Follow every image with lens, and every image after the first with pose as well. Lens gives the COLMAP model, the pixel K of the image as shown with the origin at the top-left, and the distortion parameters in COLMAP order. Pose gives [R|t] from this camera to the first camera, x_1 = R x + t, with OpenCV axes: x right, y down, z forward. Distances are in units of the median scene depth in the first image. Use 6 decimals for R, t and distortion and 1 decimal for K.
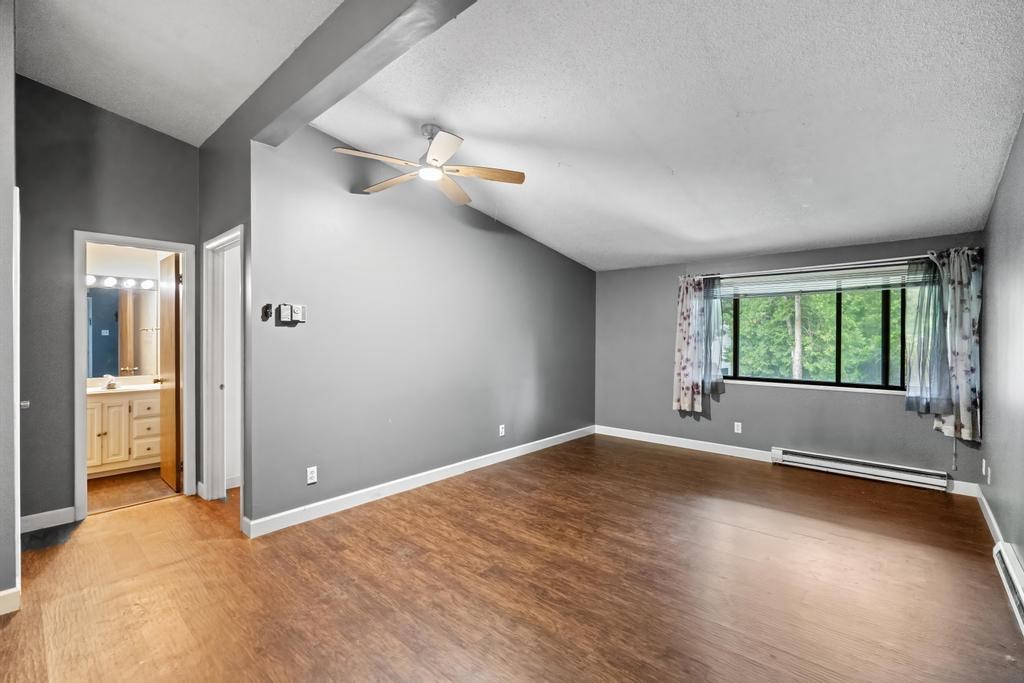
lens RADIAL K [[449.3, 0, 512.0], [0, 449.3, 341.5], [0, 0, 1]] dist [-0.000110, -0.000101]
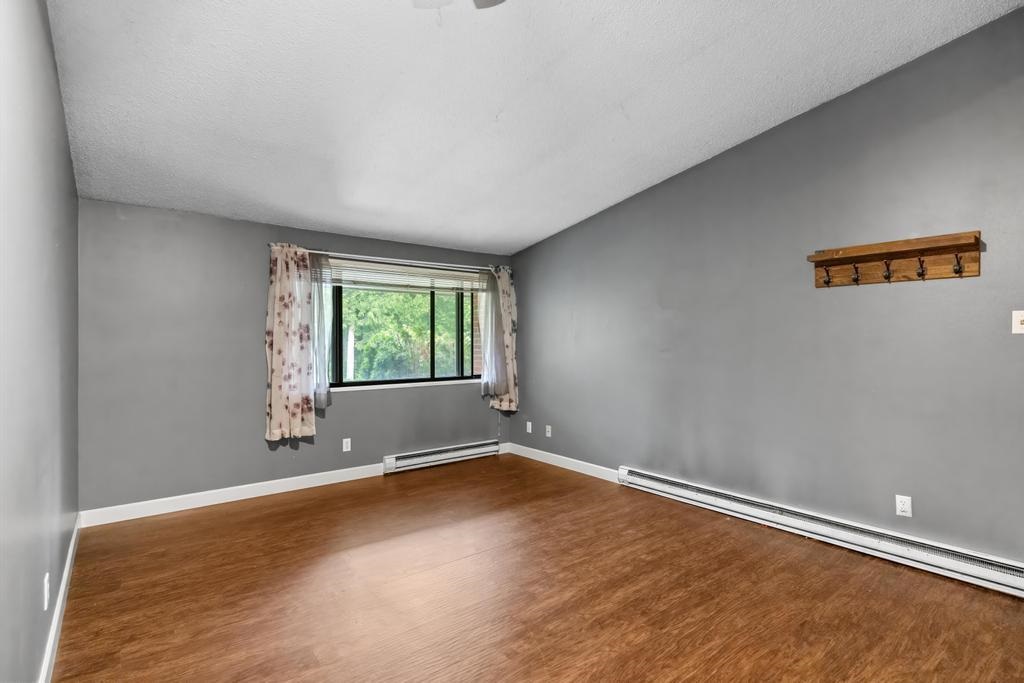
lens RADIAL K [[498.0, 0, 512.0], [0, 498.0, 341.5], [0, 0, 1]] dist [-0.002349, -0.000399]
pose [[0.168702, -0.005318, 0.985653, -0.377054], [0.012310, 0.999919, 0.003288, 0.006605], [-0.985590, 0.011579, 0.168754, 0.630807]]
